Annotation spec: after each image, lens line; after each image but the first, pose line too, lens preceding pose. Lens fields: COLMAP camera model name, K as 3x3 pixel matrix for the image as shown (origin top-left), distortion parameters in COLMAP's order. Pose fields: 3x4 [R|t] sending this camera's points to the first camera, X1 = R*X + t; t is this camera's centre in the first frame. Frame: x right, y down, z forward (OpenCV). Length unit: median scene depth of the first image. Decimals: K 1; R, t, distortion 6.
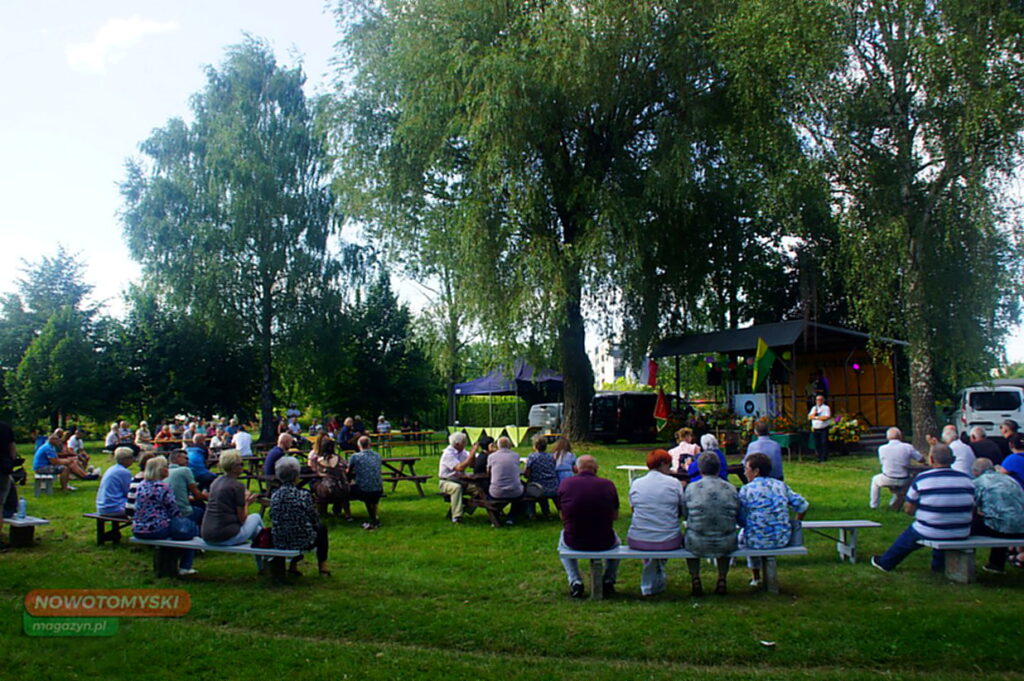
lens RADIAL K [[805.5, 0, 477.8], [0, 805.5, 343.9], [0, 0, 1]] dist [-0.165196, 0.110755]
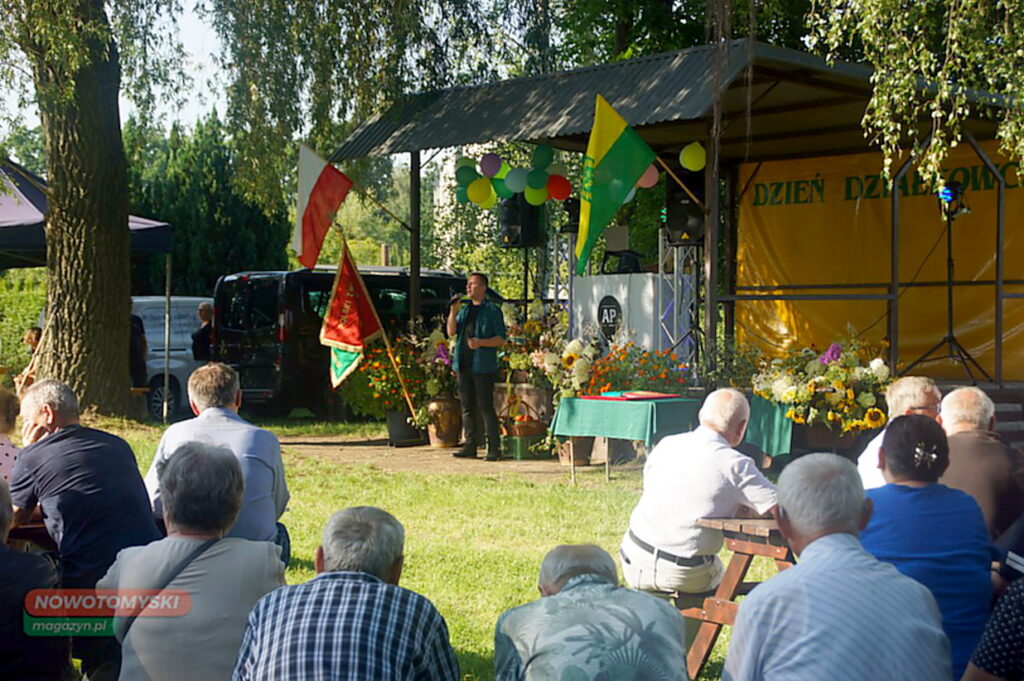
lens RADIAL K [[2226.9, 0, 505.3], [0, 2226.9, 355.4], [0, 0, 1]] dist [0.422976, 0.906426]
pose [[0.990034, 0.008273, 0.140587, 0.129436], [-0.021705, 0.995309, 0.094280, 0.007907], [-0.139147, -0.096392, 0.985569, 0.072561]]
